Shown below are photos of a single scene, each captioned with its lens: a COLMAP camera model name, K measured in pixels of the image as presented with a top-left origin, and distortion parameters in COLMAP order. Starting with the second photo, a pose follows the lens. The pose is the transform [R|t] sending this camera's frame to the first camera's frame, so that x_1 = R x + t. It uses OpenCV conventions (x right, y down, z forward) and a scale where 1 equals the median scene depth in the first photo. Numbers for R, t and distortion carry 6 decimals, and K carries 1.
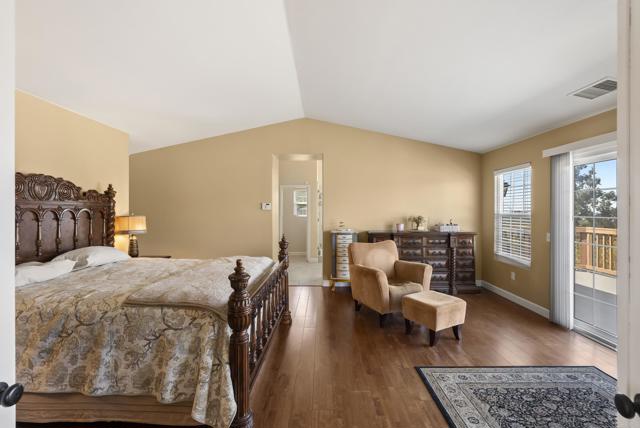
lens RADIAL K [[291.8, 0, 317.8], [0, 291.8, 211.2], [0, 0, 1]] dist [-0.010450, 0.000620]
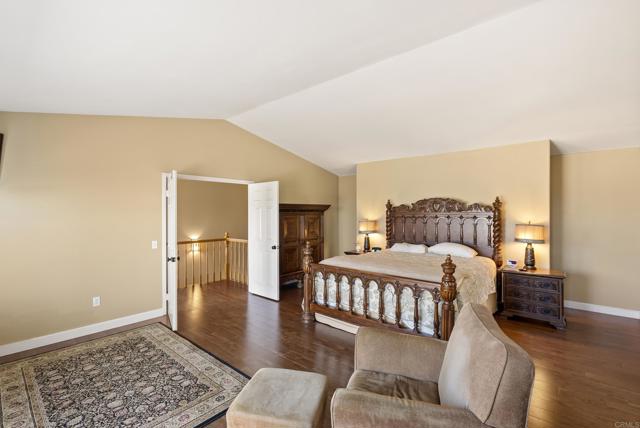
lens RADIAL K [[291.8, 0, 318.2], [0, 291.8, 212.5], [0, 0, 1]] dist [-0.010450, 0.000620]
pose [[-0.648274, 0.002595, -0.761402, 1.095725], [-0.005847, 0.999948, 0.008386, -0.057654], [0.761384, 0.009889, -0.648225, 2.002611]]
